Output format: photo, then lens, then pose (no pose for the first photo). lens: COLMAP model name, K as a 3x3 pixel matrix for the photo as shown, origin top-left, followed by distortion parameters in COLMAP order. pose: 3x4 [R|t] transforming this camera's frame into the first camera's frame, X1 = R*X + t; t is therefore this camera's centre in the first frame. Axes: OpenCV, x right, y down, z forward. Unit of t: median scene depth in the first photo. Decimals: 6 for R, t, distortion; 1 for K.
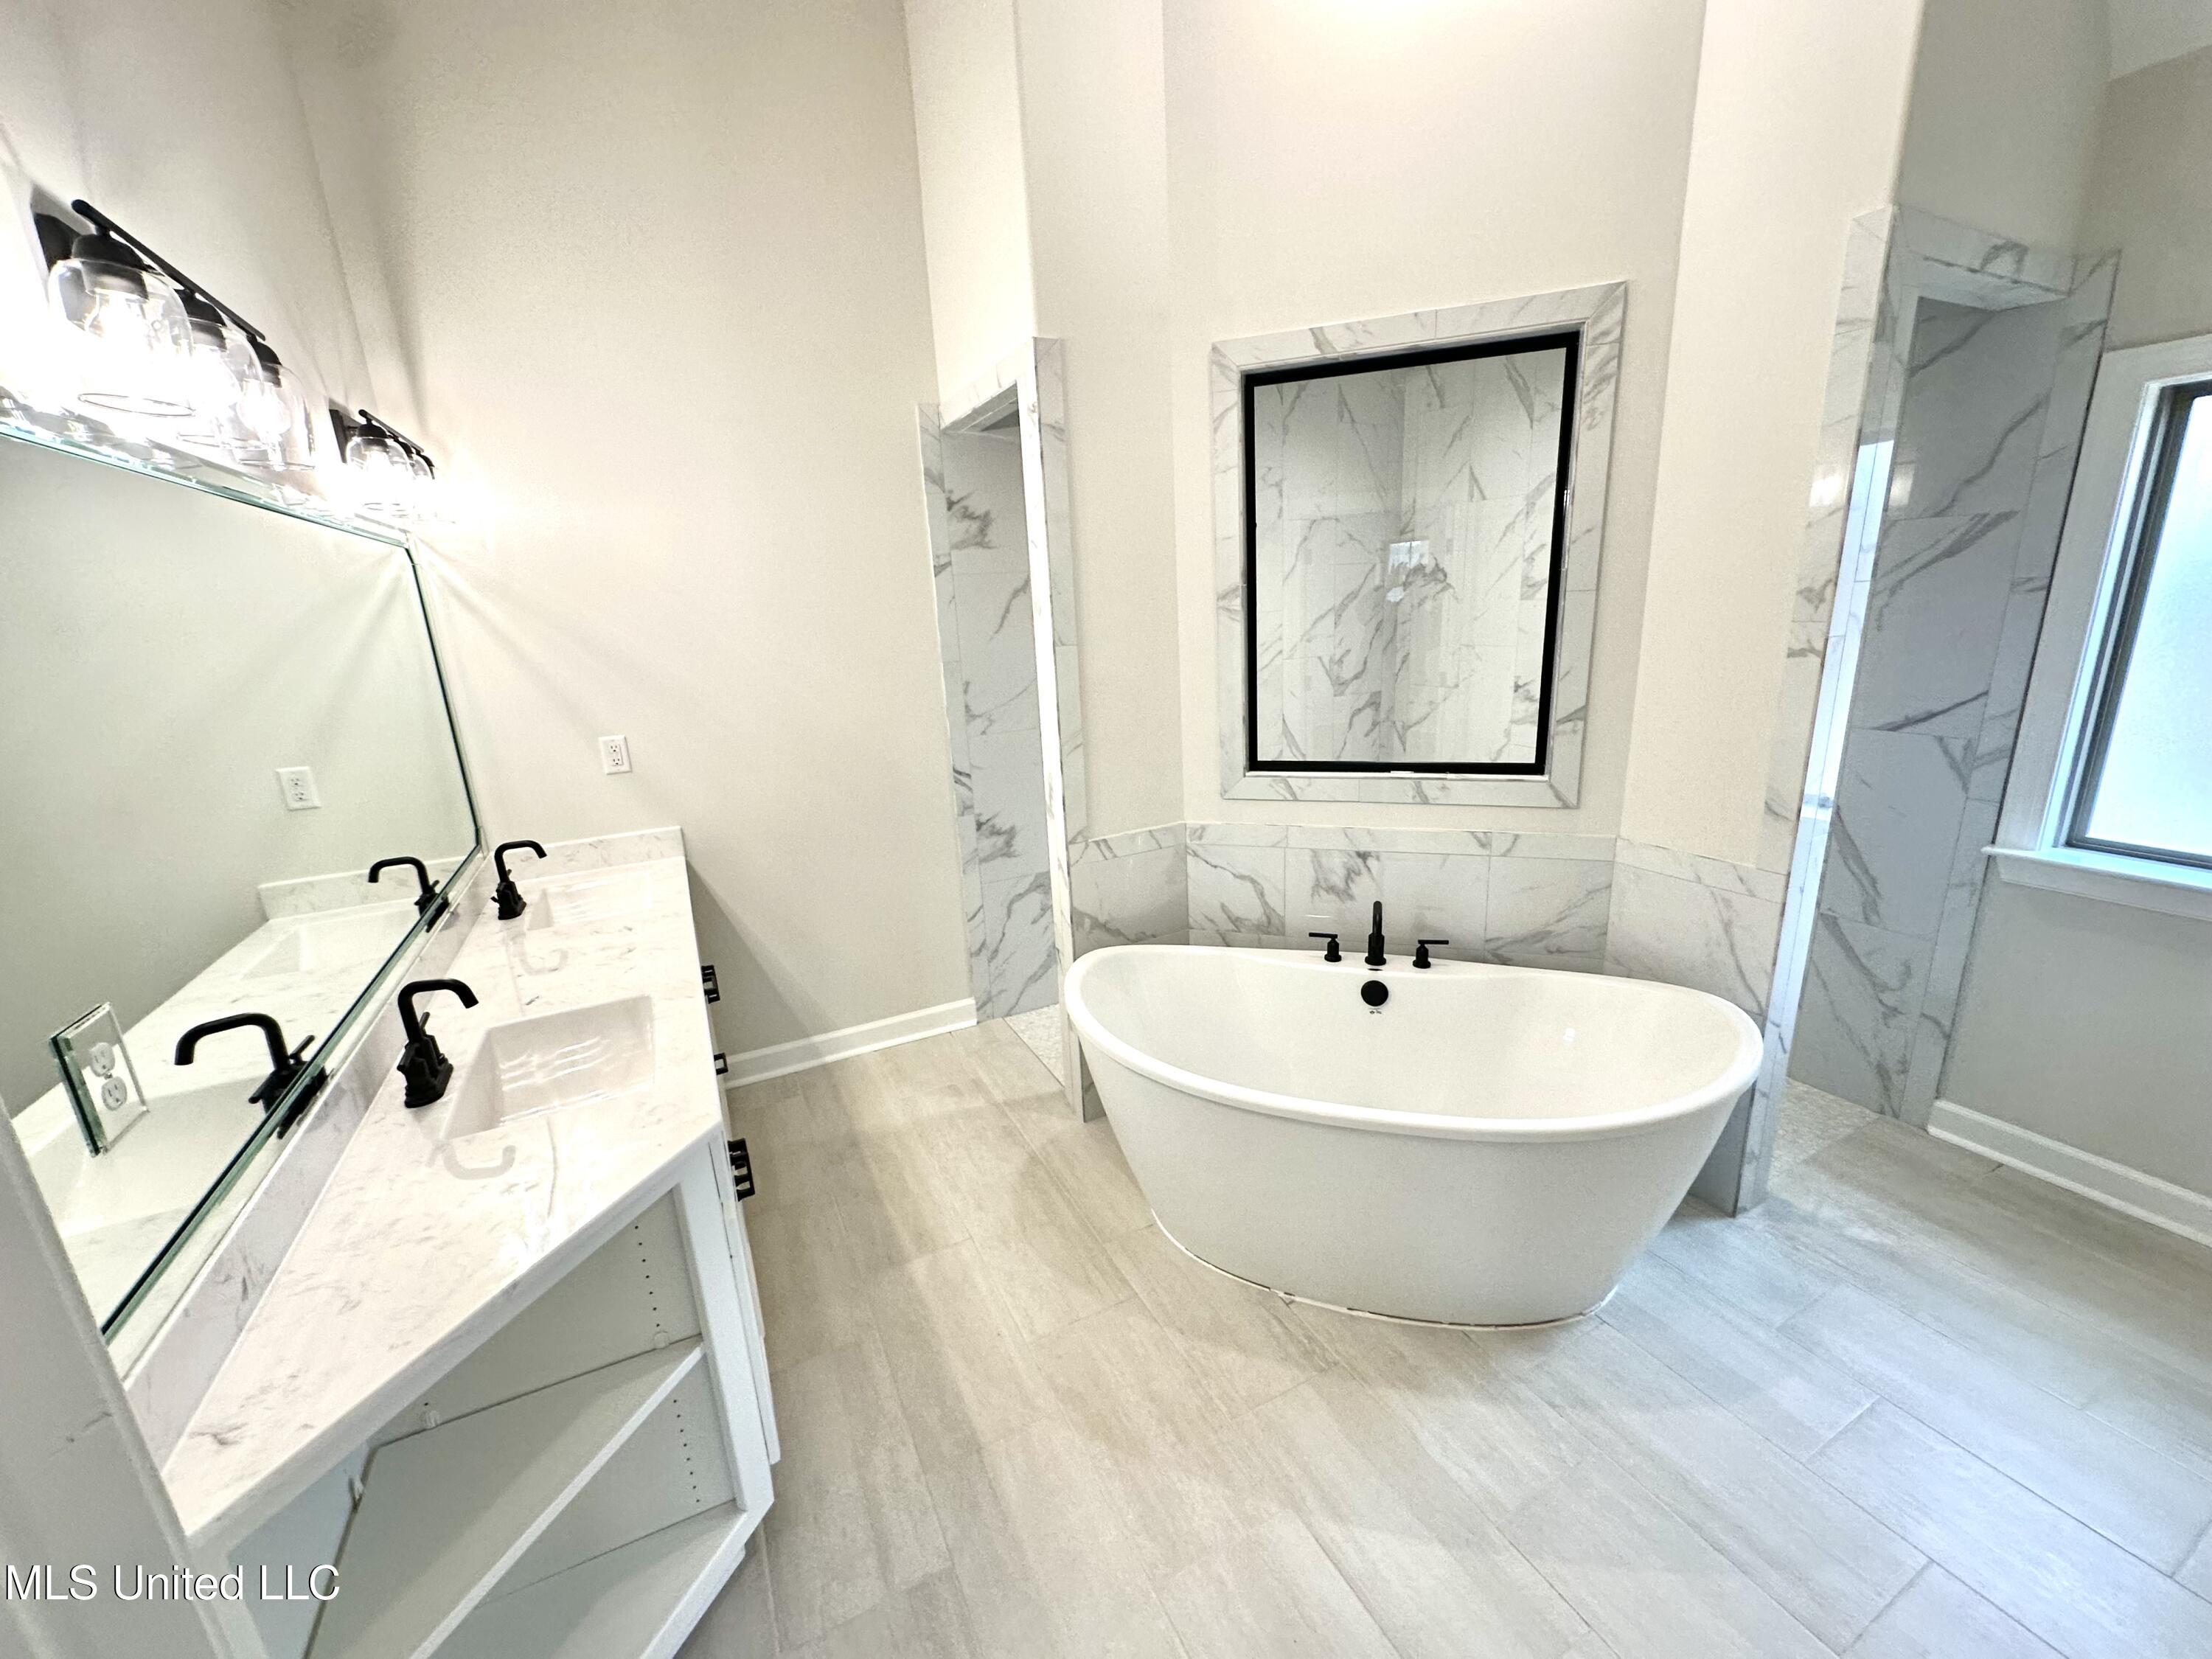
lens RADIAL K [[878.8, 0, 1106.7], [0, 878.8, 829.4], [0, 0, 1]] dist [-0.002239, 0.000301]
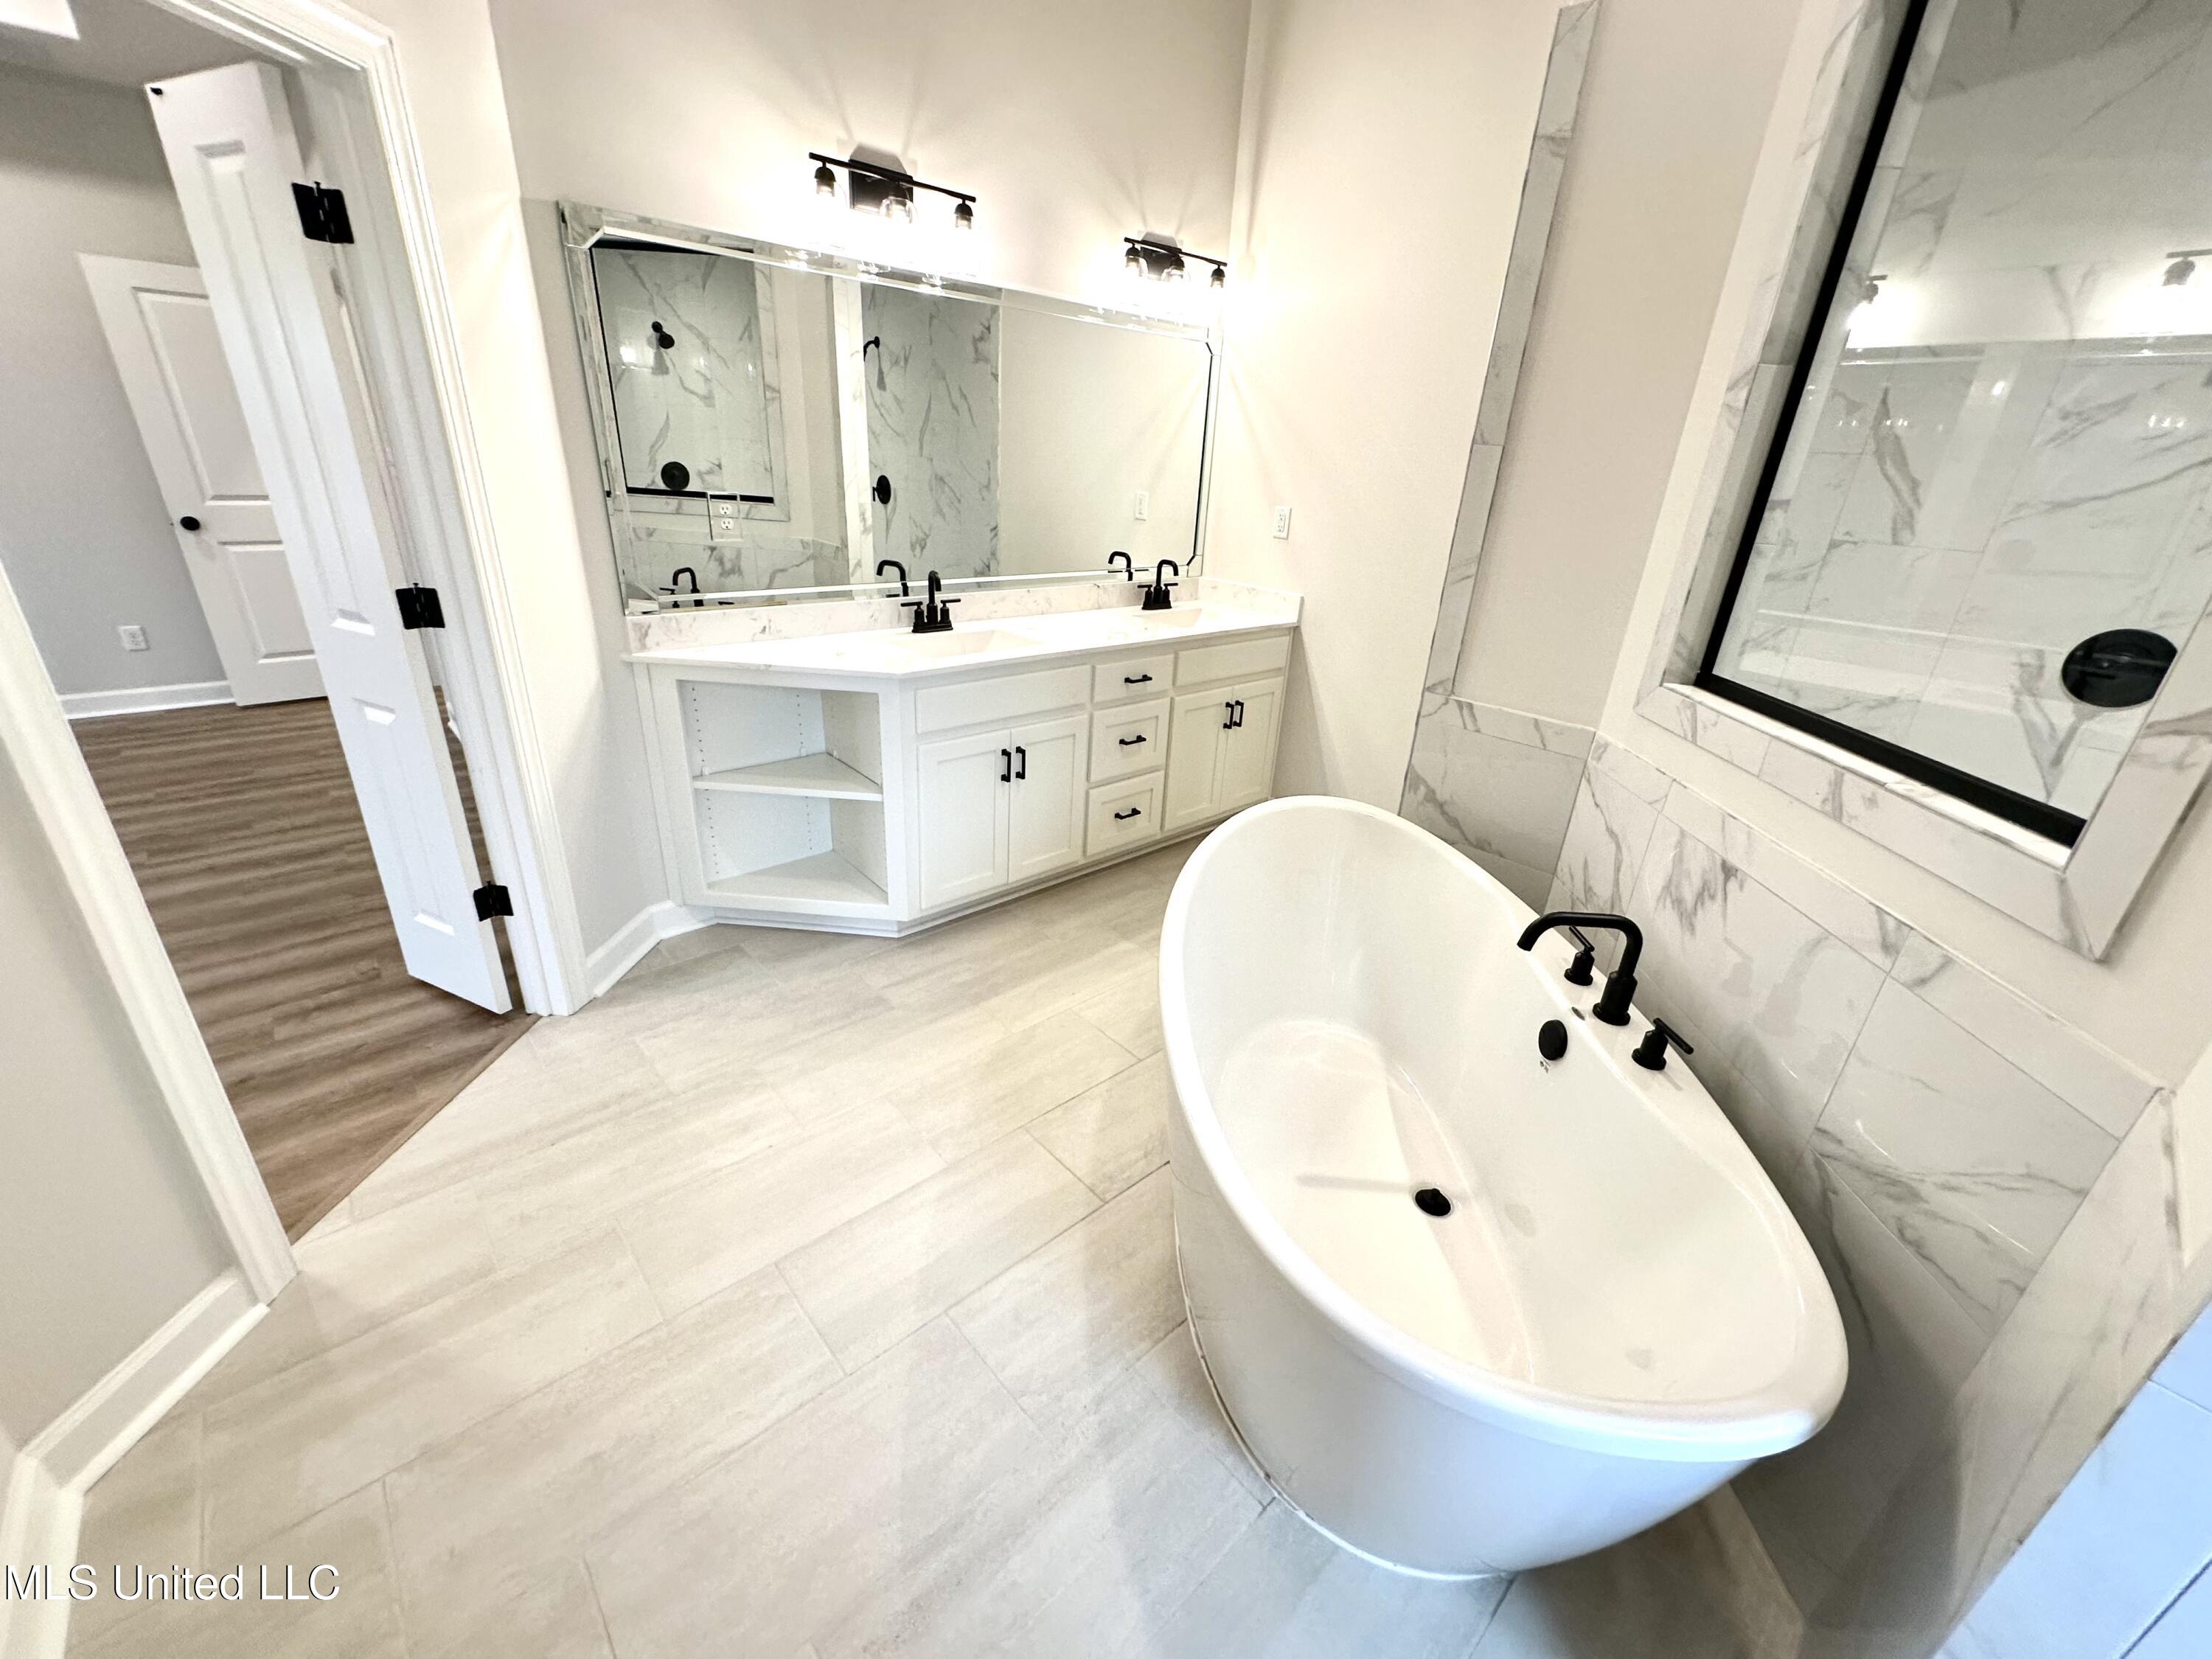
lens RADIAL K [[878.8, 0, 1106.7], [0, 878.8, 829.4], [0, 0, 1]] dist [-0.002239, 0.000301]
pose [[0.261493, 0.439602, -0.859285, 0.704813], [-0.313349, 0.880706, 0.355204, -0.074087], [0.912926, 0.176373, 0.368047, 0.442036]]
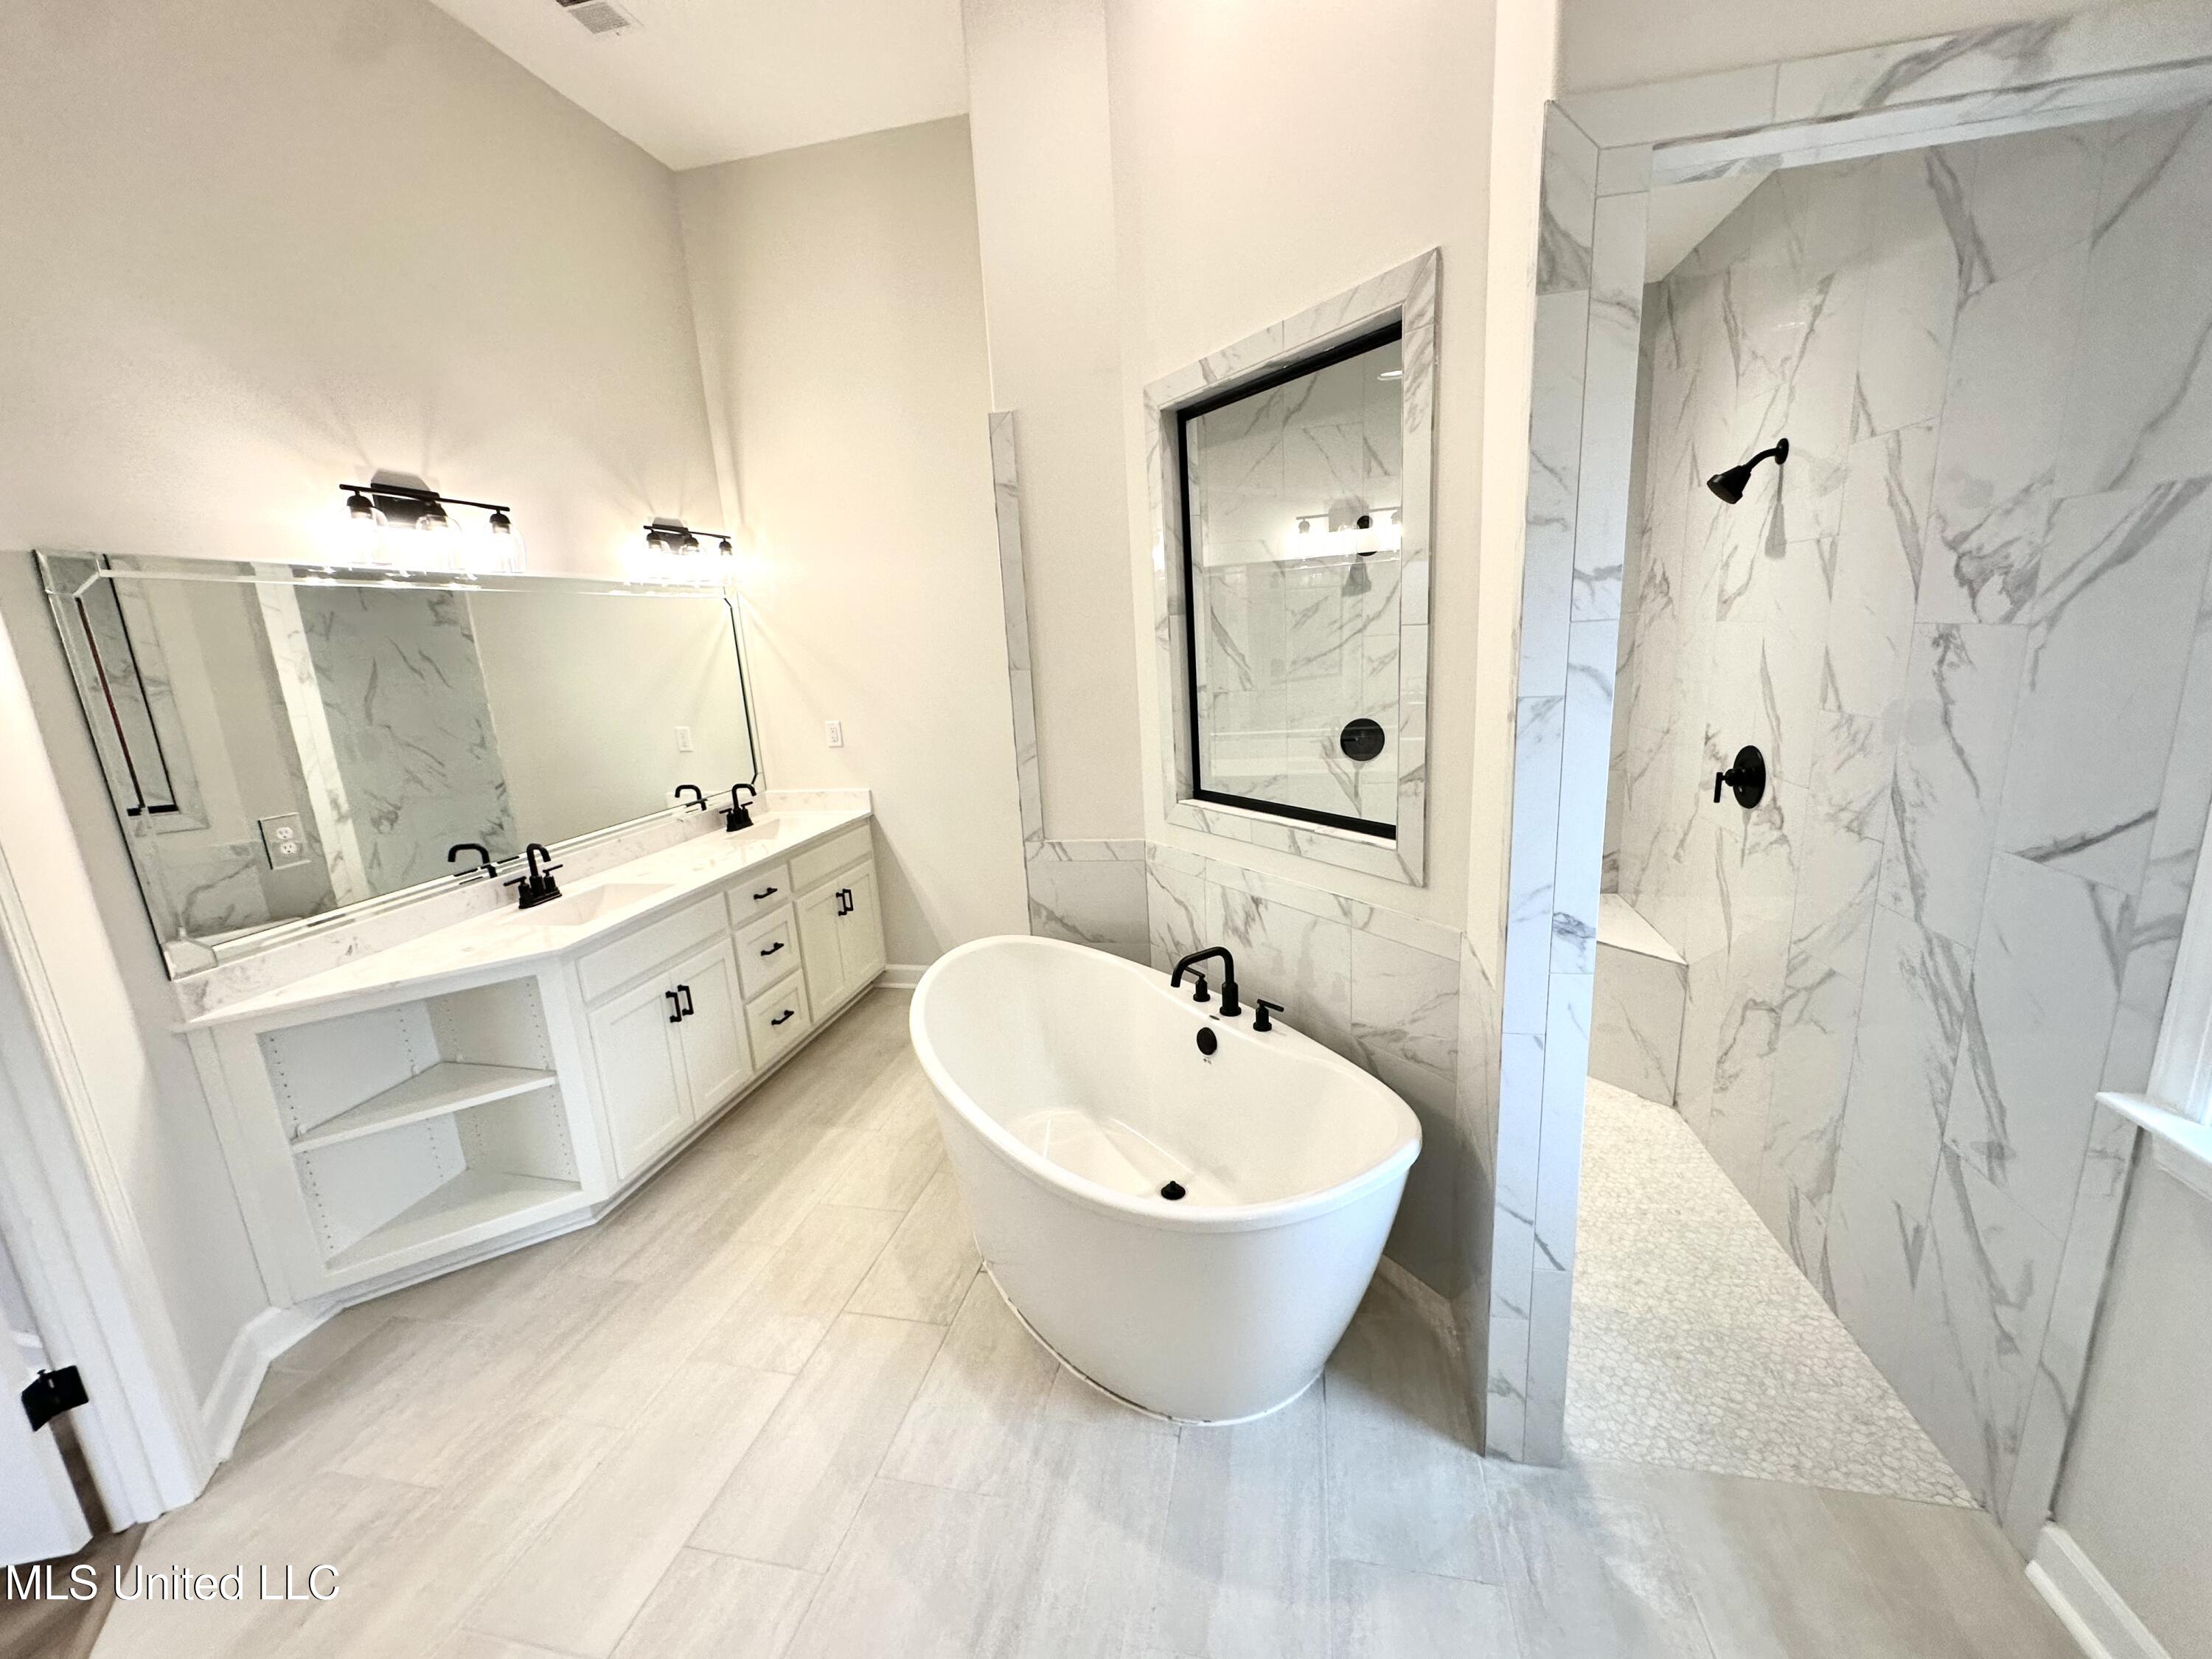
lens RADIAL K [[878.8, 0, 1106.7], [0, 878.8, 829.4], [0, 0, 1]] dist [-0.002239, 0.000301]
pose [[0.774160, 0.143857, -0.616427, 0.781602], [-0.143571, 0.988359, 0.050347, -0.074931], [0.616494, 0.049524, 0.785801, 0.167560]]
